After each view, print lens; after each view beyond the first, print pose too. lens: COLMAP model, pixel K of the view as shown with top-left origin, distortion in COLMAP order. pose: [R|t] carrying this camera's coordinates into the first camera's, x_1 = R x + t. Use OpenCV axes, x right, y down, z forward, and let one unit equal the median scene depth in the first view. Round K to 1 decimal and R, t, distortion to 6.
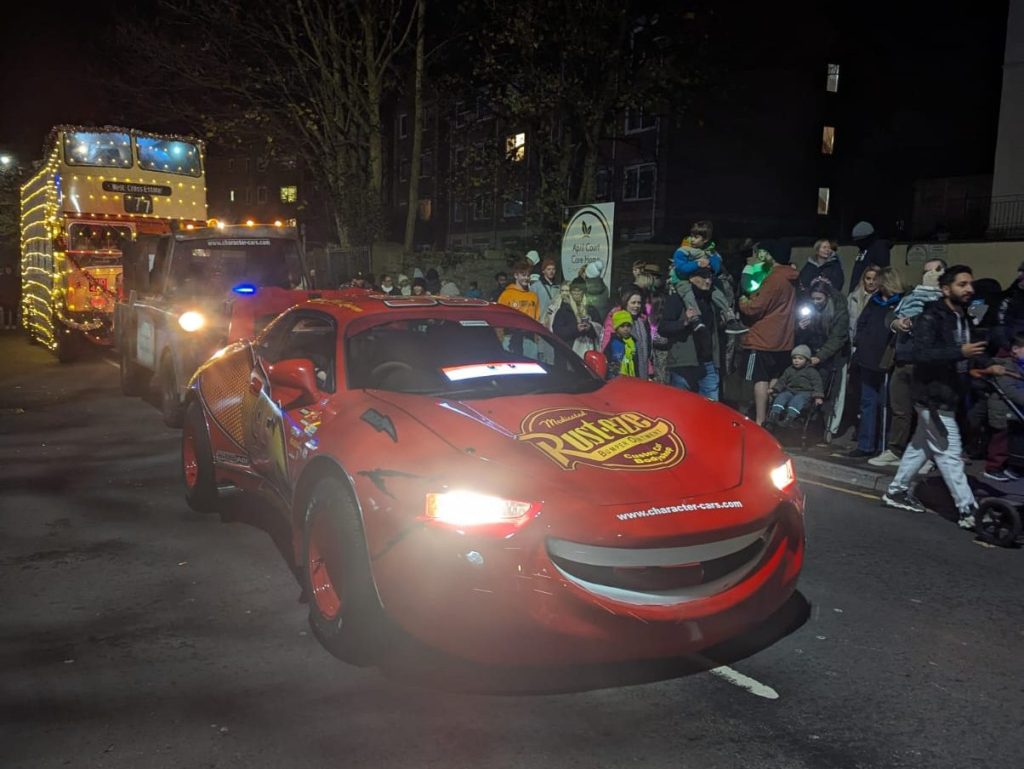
lens RADIAL K [[853.4, 0, 510.2], [0, 853.4, 384.4], [0, 0, 1]] dist [0.014196, -0.006939]
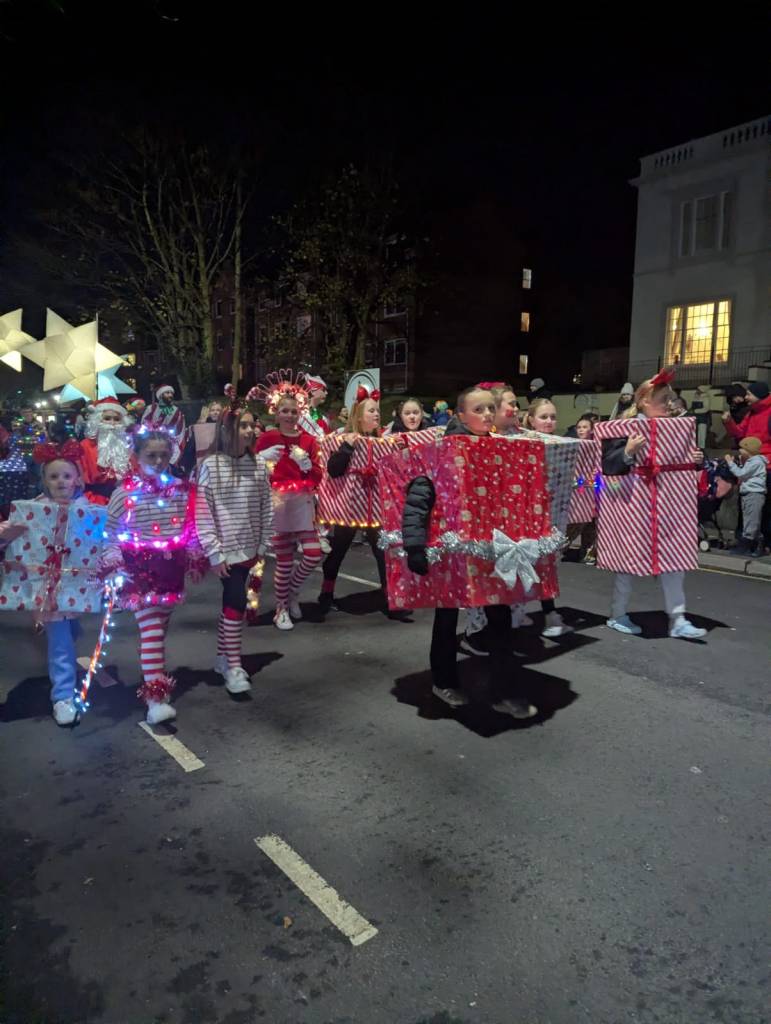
lens RADIAL K [[901.7, 0, 387.5], [0, 901.7, 516.6], [0, 0, 1]] dist [-0.013979, -0.012261]
pose [[0.990550, -0.028169, 0.134225, -0.072106], [0.031700, 0.999203, -0.024240, 0.073661], [-0.133436, 0.028266, 0.990654, -0.484823]]
